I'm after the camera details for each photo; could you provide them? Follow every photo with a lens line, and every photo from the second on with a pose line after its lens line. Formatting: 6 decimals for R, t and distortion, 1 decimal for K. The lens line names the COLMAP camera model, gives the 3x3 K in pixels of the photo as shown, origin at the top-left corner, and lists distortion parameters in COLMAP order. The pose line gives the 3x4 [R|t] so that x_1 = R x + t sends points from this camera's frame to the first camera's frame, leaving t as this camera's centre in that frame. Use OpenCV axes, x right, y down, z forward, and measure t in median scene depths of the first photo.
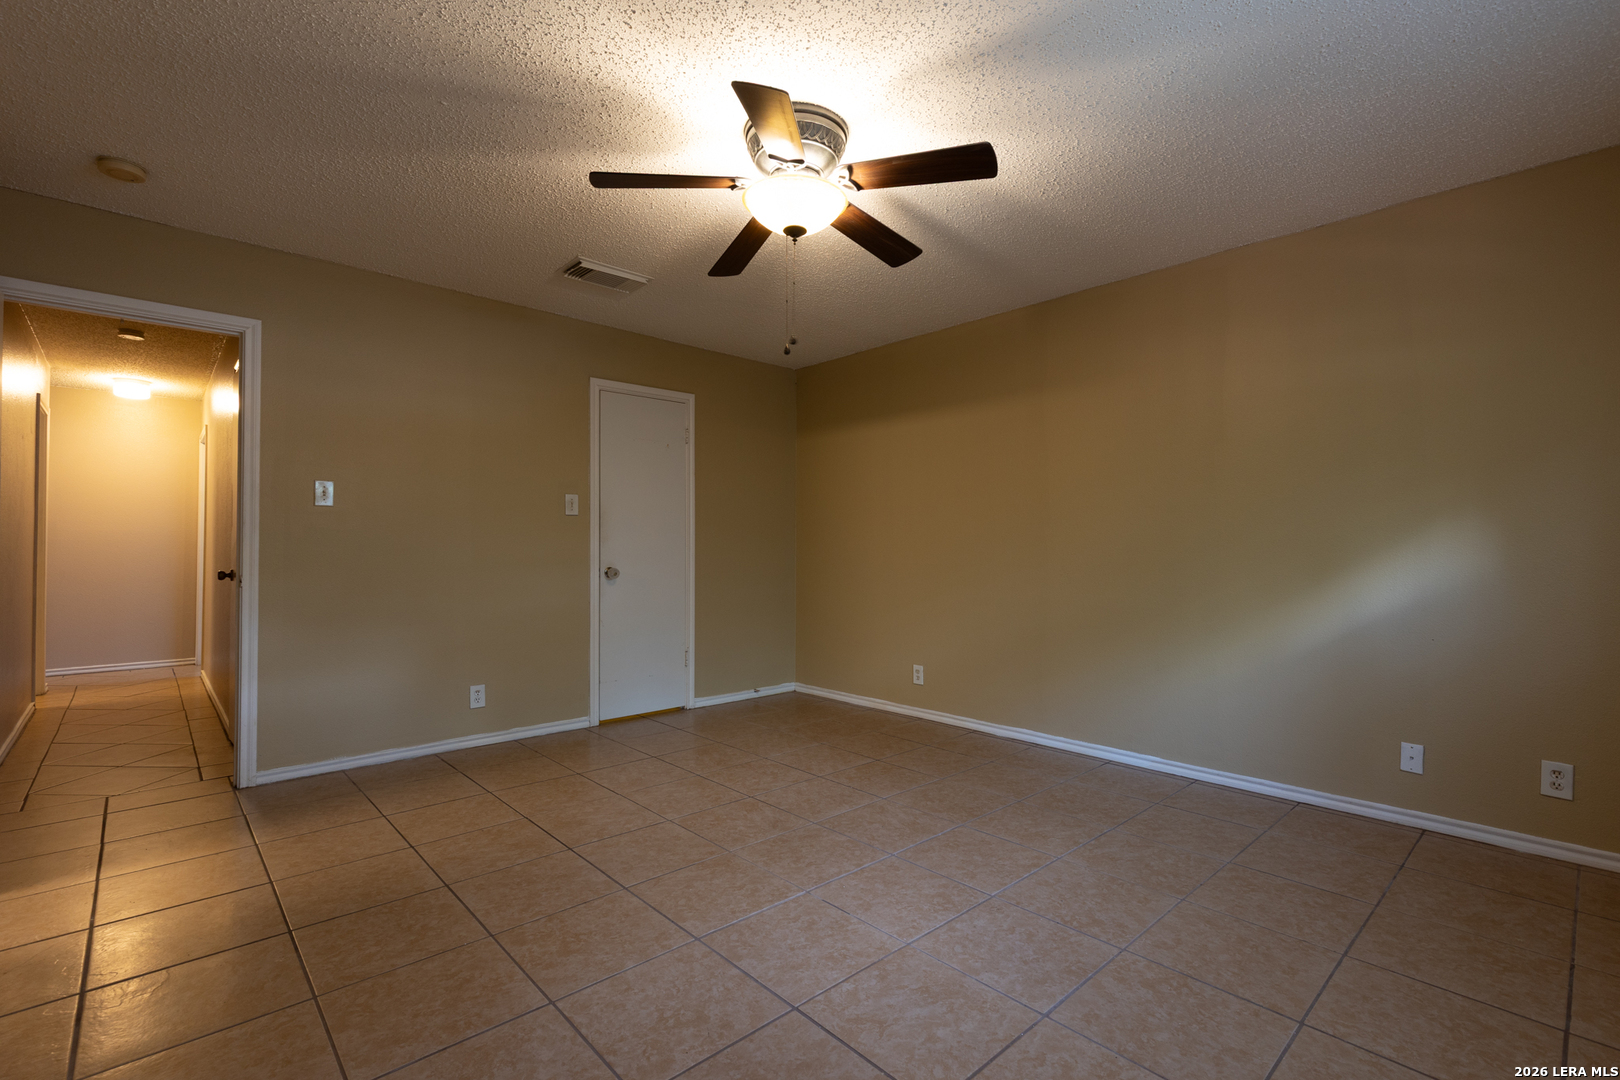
lens RADIAL K [[728.9, 0, 815.7], [0, 728.9, 540.3], [0, 0, 1]] dist [0.008163, -0.001047]
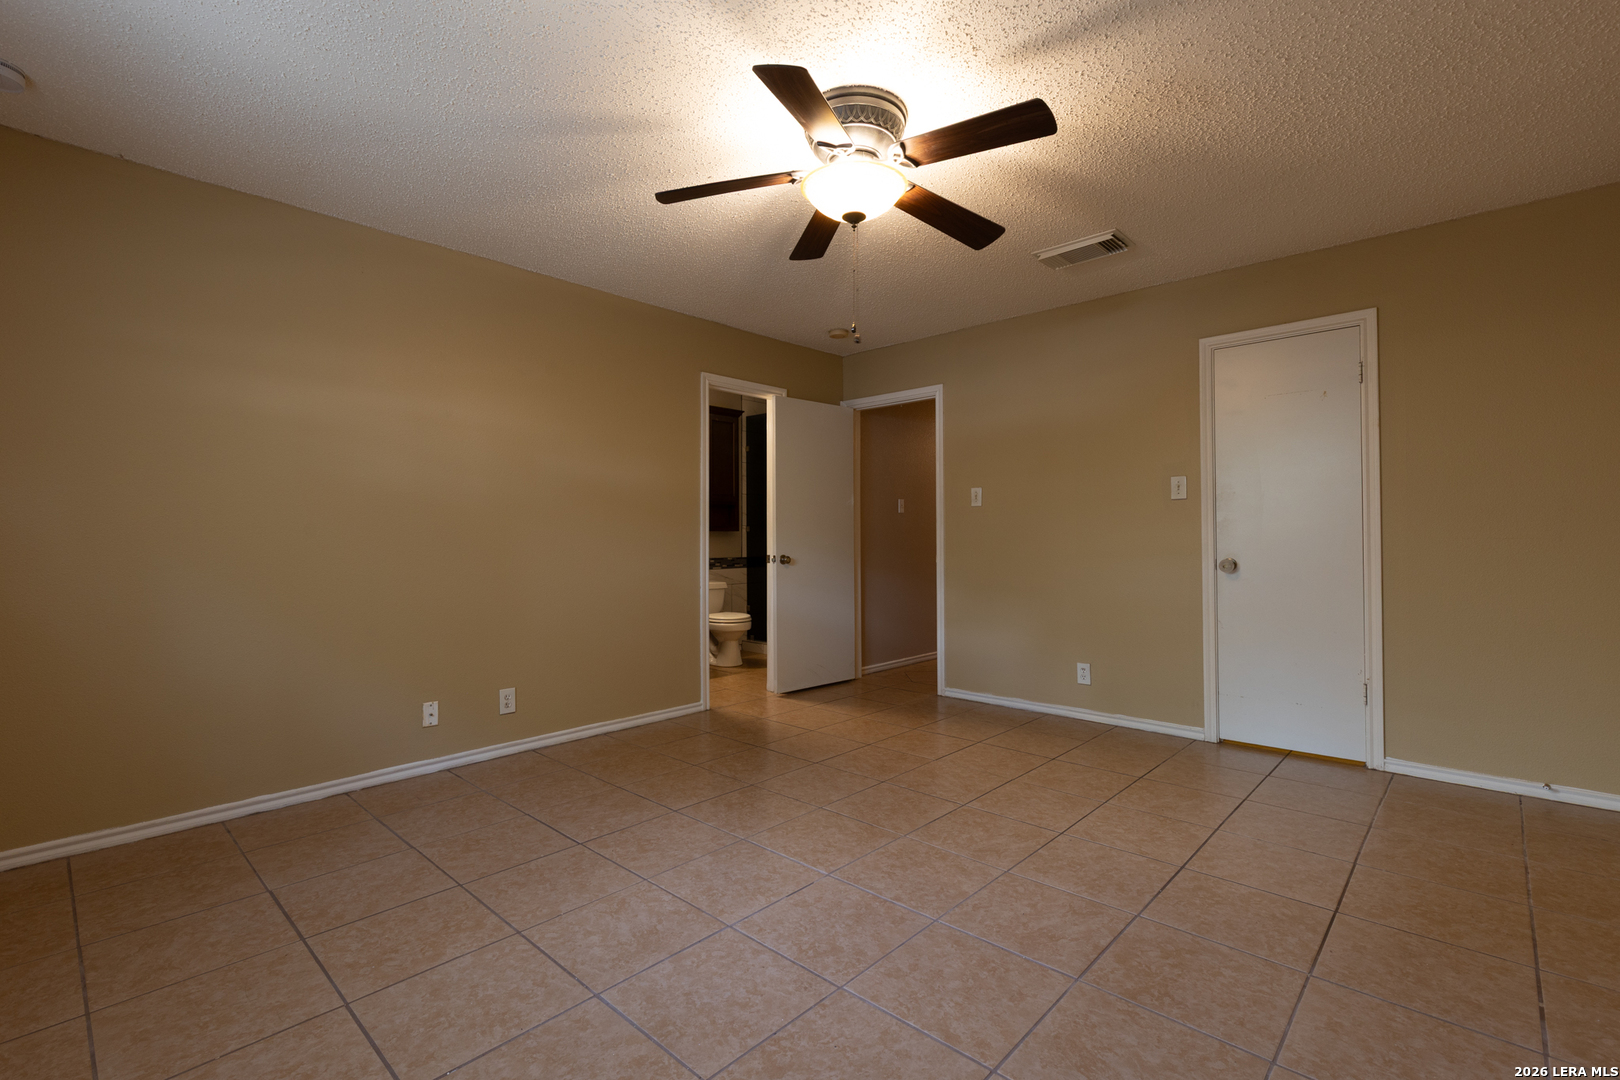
lens RADIAL K [[724.6, 0, 816.3], [0, 724.6, 534.5], [0, 0, 1]] dist [0.005362, -0.000964]
pose [[0.076447, -0.005700, -0.997057, 0.792446], [0.016879, 0.999848, -0.004422, 0.008462], [0.996931, -0.016491, 0.076531, 0.725154]]
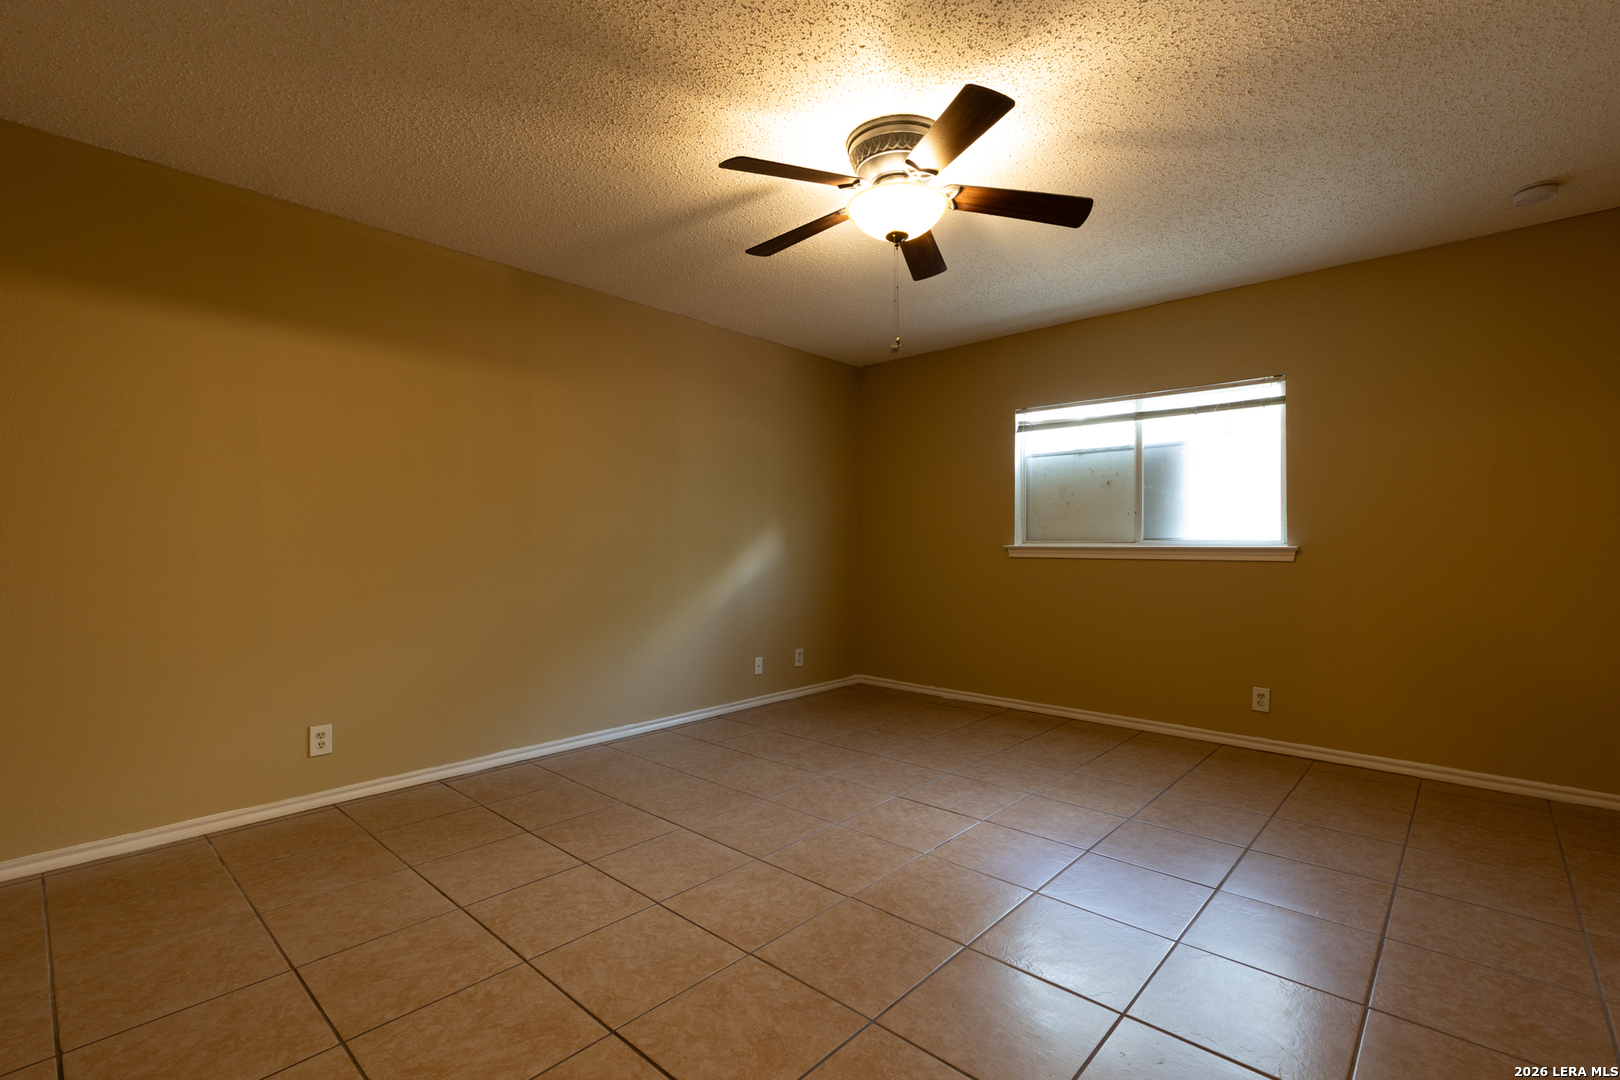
lens RADIAL K [[724.6, 0, 816.3], [0, 724.6, 534.5], [0, 0, 1]] dist [0.005362, -0.000964]
pose [[-0.087861, 0.010640, 0.996076, -0.868584], [-0.009170, 0.999892, -0.011489, 0.009160], [-0.996091, -0.010144, -0.087754, 1.002578]]
